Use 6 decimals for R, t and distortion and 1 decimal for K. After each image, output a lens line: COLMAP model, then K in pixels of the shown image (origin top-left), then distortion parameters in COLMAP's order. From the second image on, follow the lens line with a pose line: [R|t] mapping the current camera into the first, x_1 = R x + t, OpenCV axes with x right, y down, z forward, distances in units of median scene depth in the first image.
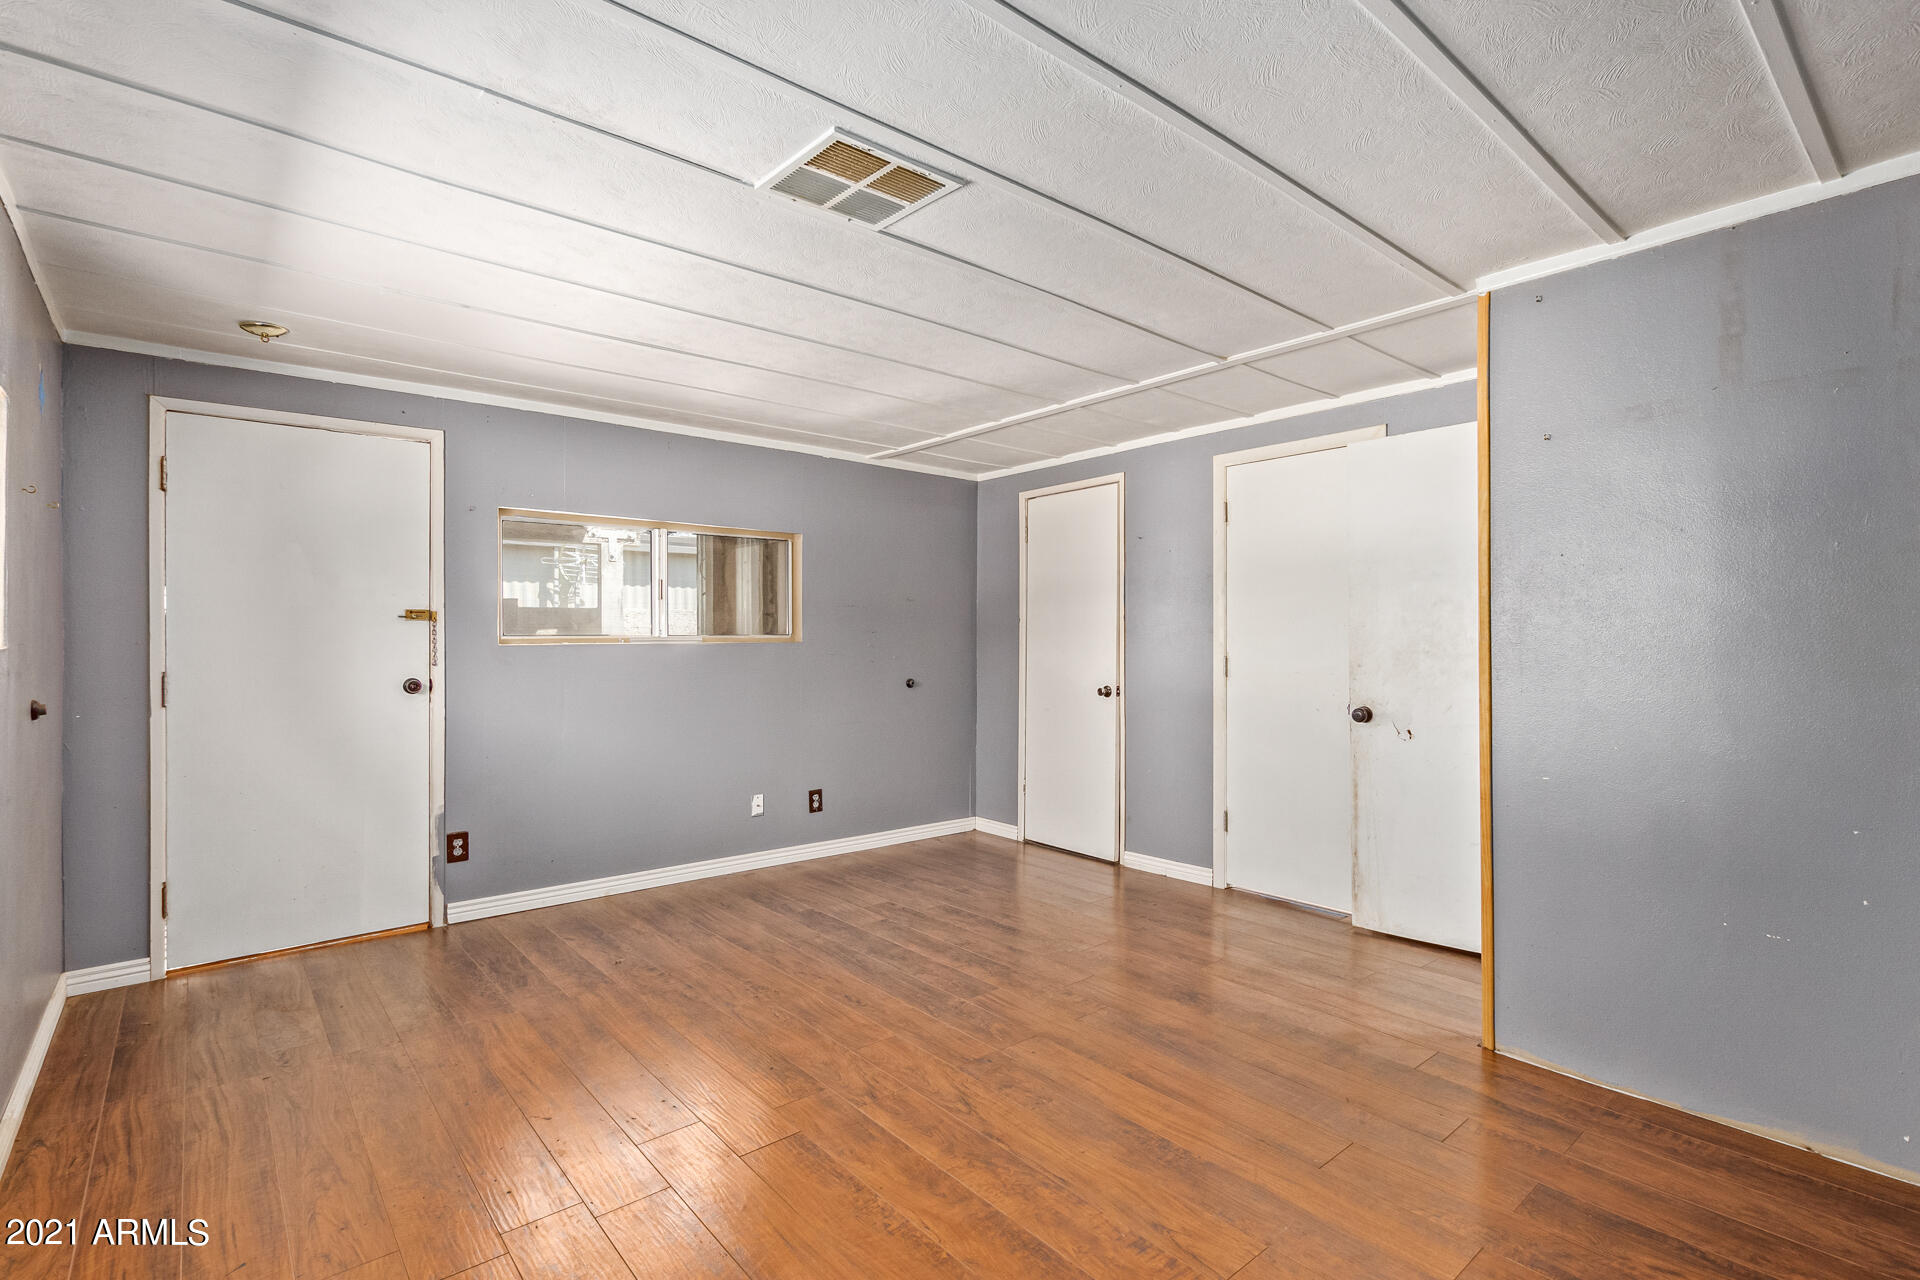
lens RADIAL K [[894.1, 0, 957.2], [0, 894.1, 639.4], [0, 0, 1]] dist [0.005716, -0.001089]
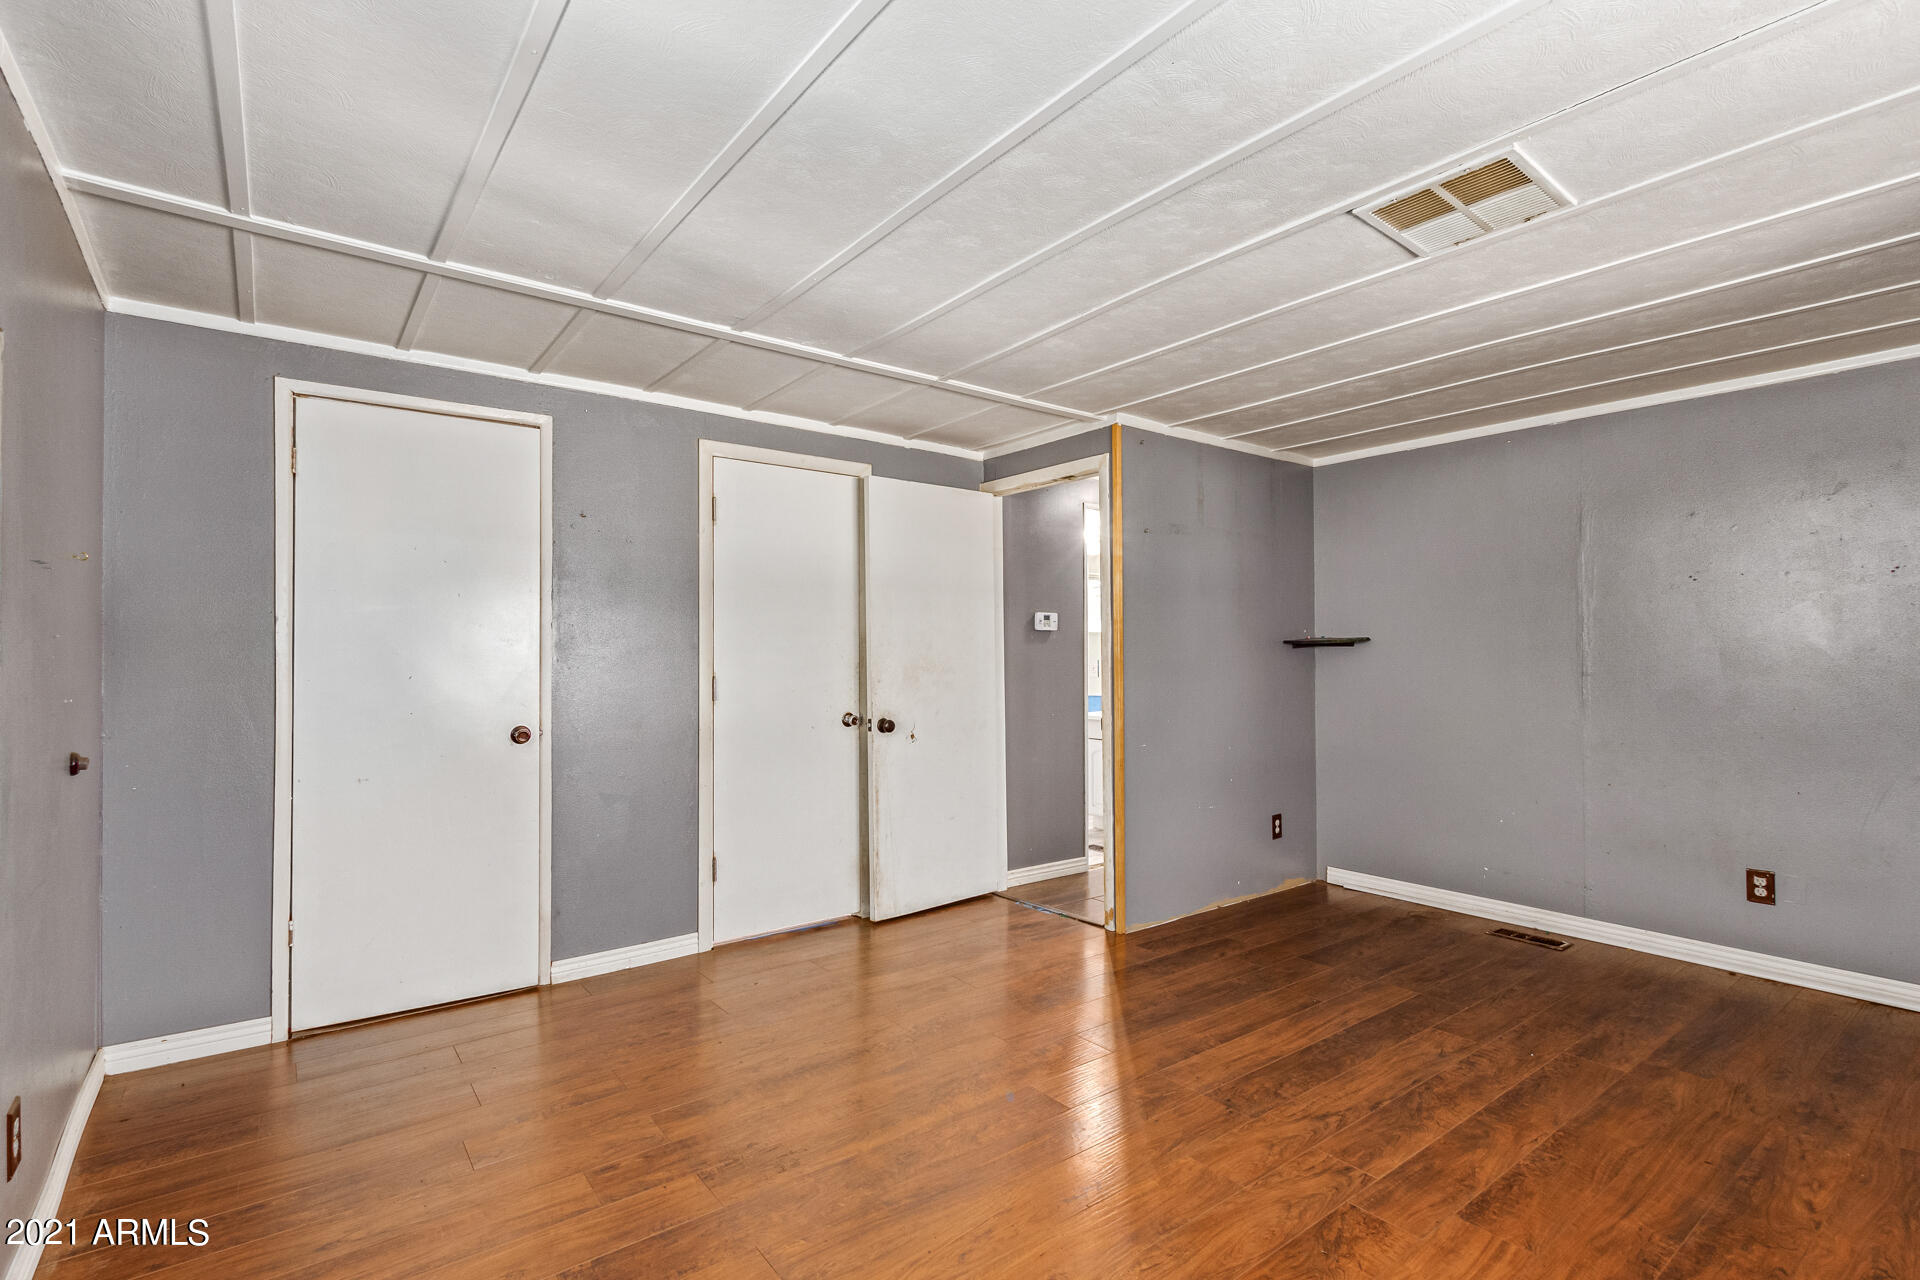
lens RADIAL K [[894.1, 0, 957.9], [0, 894.1, 647.5], [0, 0, 1]] dist [0.005716, -0.001089]
pose [[0.051210, 0.012854, 0.998605, -0.634811], [0.000266, 0.999917, -0.012885, 0.002308], [-0.998688, 0.000925, 0.051202, 0.842297]]
